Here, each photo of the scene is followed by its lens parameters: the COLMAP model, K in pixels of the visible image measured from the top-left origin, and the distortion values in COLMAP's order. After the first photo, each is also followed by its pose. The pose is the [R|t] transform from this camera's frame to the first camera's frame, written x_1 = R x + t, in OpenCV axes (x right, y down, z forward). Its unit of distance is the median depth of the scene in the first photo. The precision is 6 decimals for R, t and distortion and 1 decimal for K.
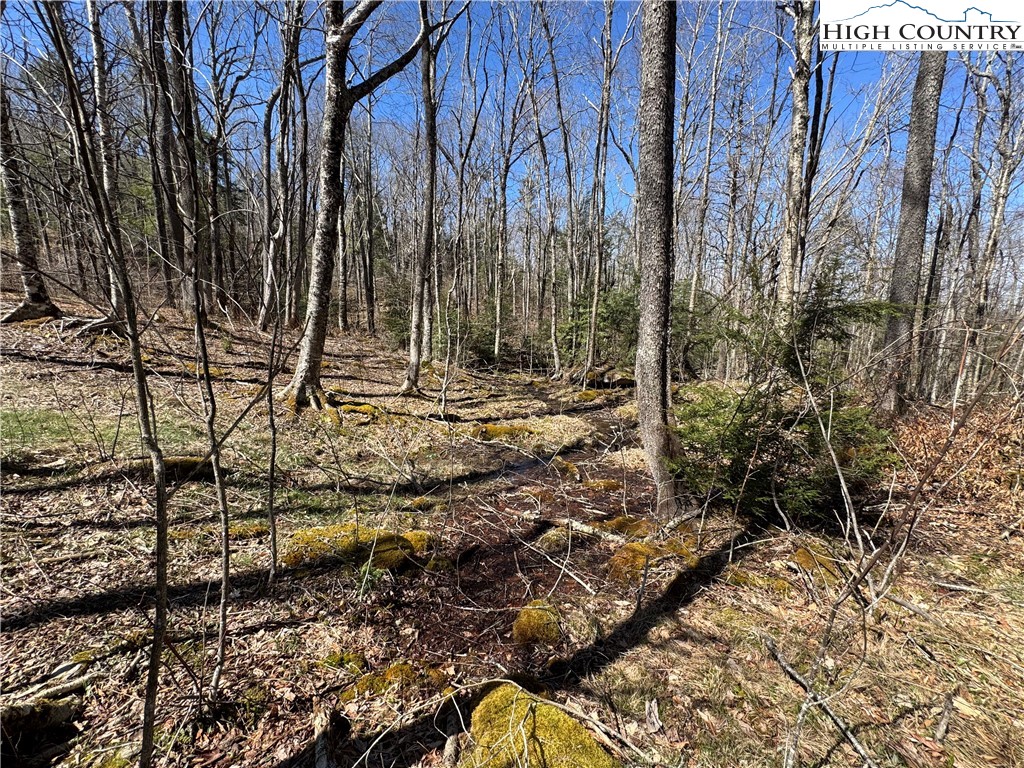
lens RADIAL K [[406.6, 0, 512.6], [0, 406.6, 383.2], [0, 0, 1]] dist [-0.005041, 0.000746]
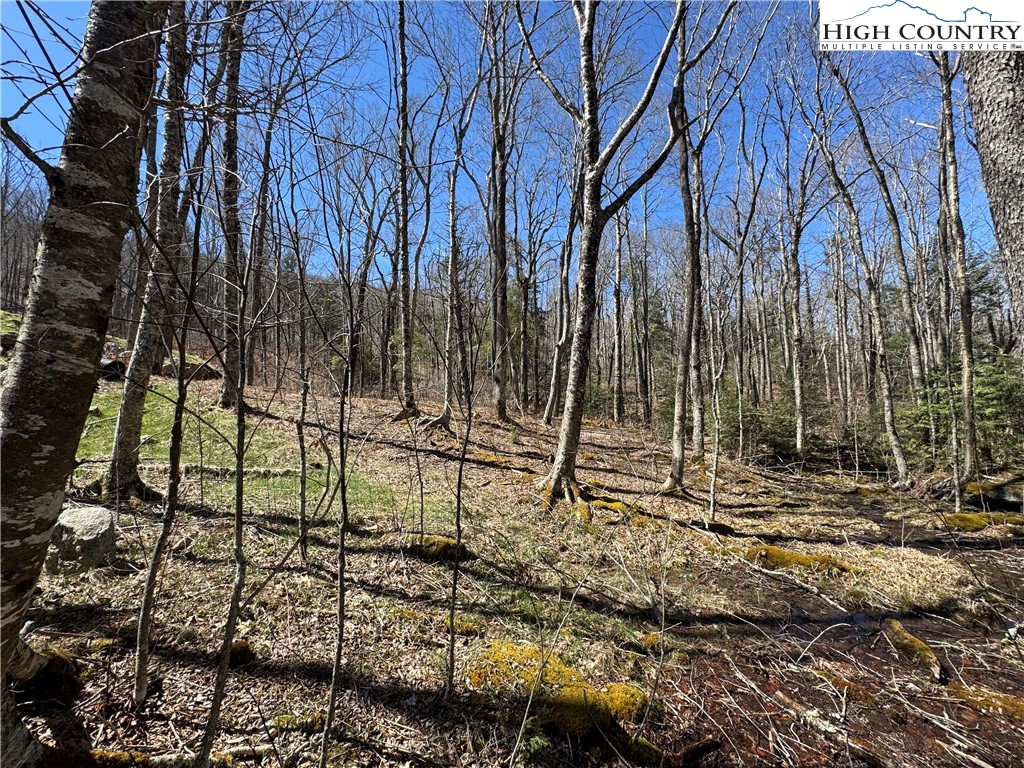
lens RADIAL K [[406.6, 0, 513.4], [0, 406.6, 384.7], [0, 0, 1]] dist [-0.005041, 0.000746]
pose [[0.786060, -0.069294, -0.614254, 0.046591], [-0.063954, 0.979248, -0.192312, -0.016691], [0.614832, 0.190453, 0.765316, 0.067152]]
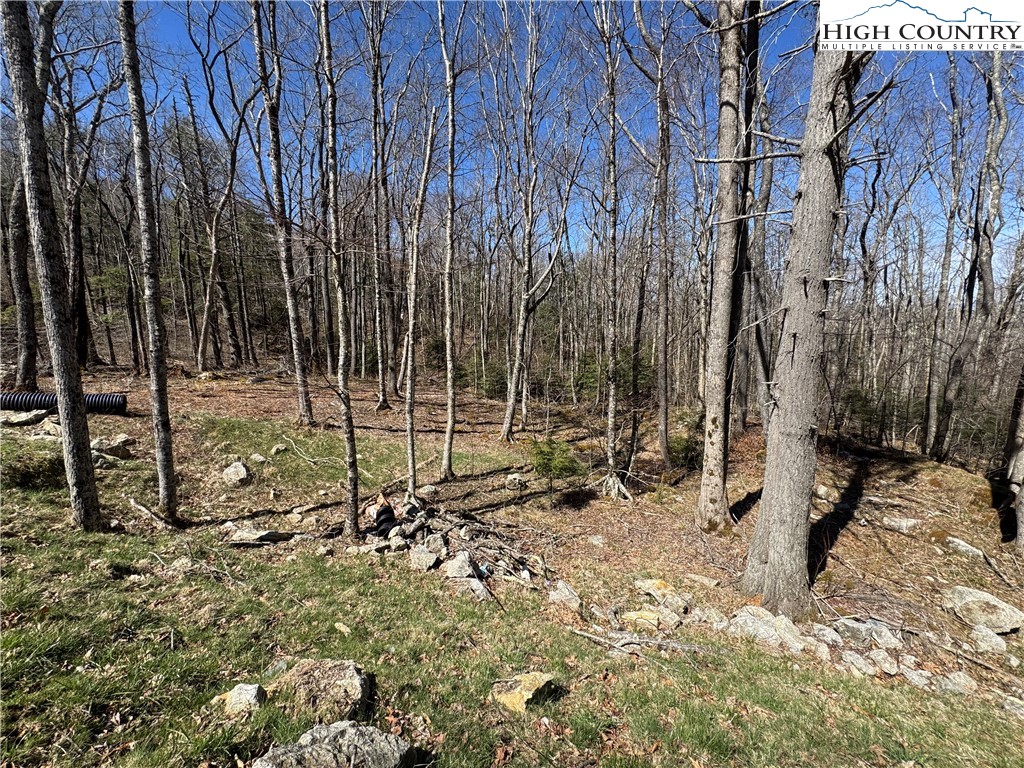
lens RADIAL K [[406.6, 0, 513.0], [0, 406.6, 384.0], [0, 0, 1]] dist [-0.005041, 0.000746]
pose [[0.991740, -0.044575, 0.120269, -0.664896], [0.045522, 0.998950, -0.005136, -0.234727], [-0.119914, 0.010569, 0.992728, -1.161994]]
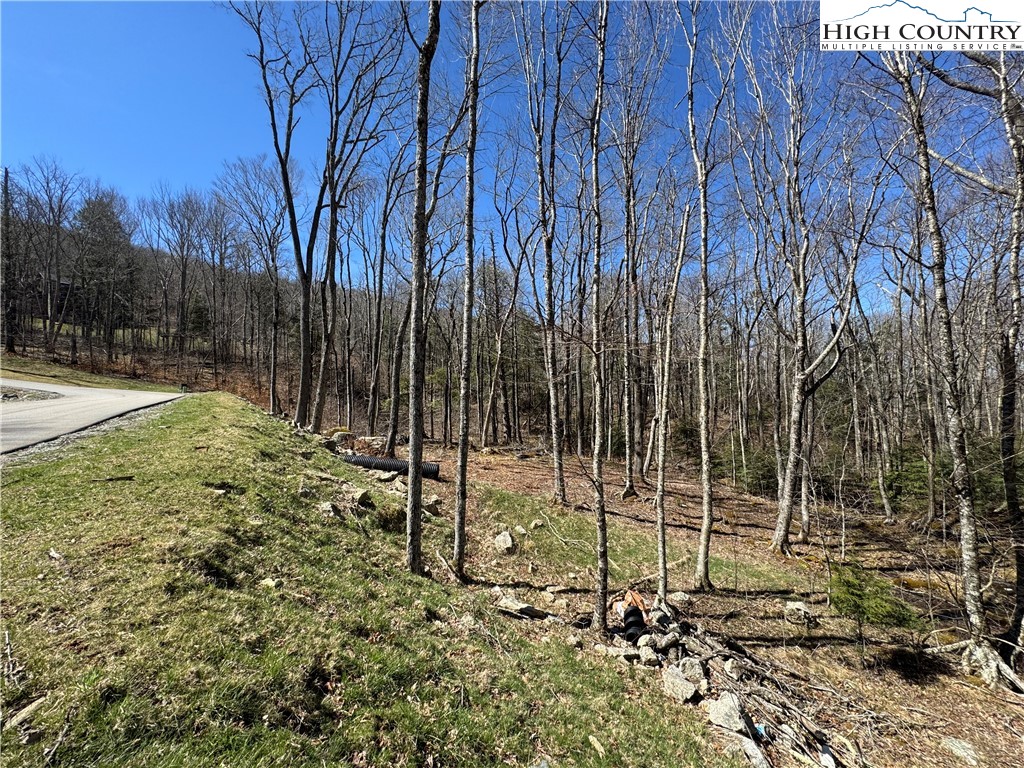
lens RADIAL K [[406.6, 0, 512.9], [0, 406.6, 383.9], [0, 0, 1]] dist [-0.005041, 0.000746]
pose [[0.897568, -0.058882, -0.436925, -0.680326], [-0.035898, 0.977990, -0.205542, -0.254105], [0.439411, 0.200173, 0.875699, -1.176166]]
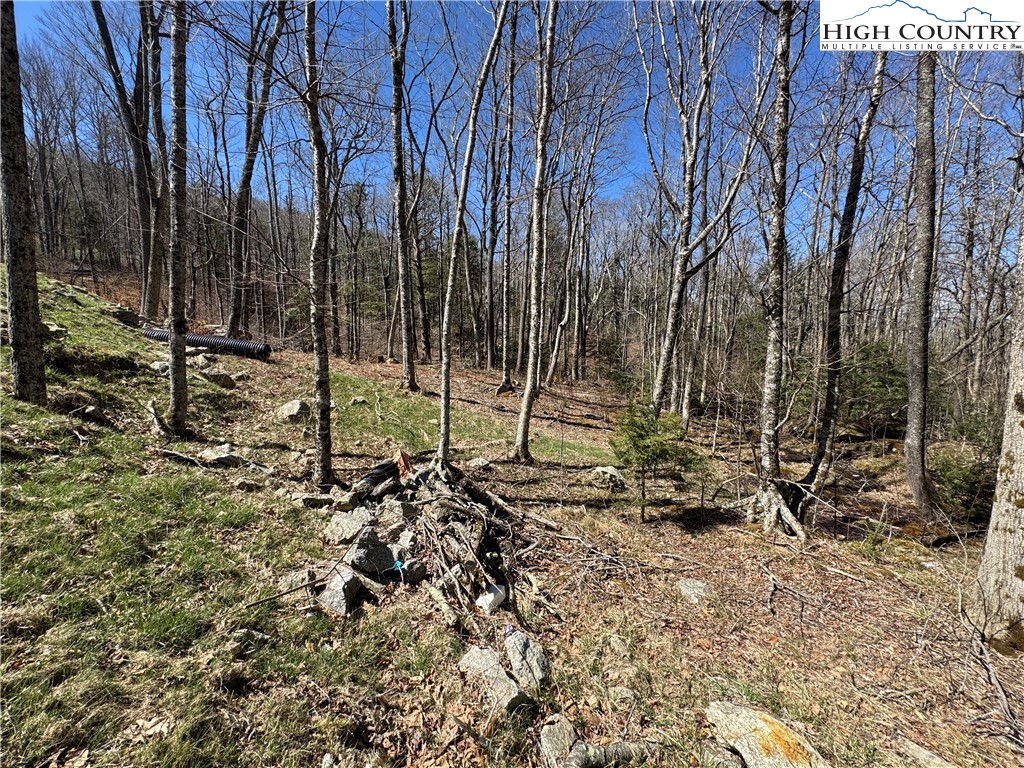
lens RADIAL K [[406.6, 0, 514.1], [0, 406.6, 383.9], [0, 0, 1]] dist [-0.005041, 0.000746]
pose [[0.936983, 0.020125, -0.348795, -0.400000], [-0.045748, 0.996811, -0.065380, -0.063703], [0.346367, 0.077217, 0.934916, -0.774423]]
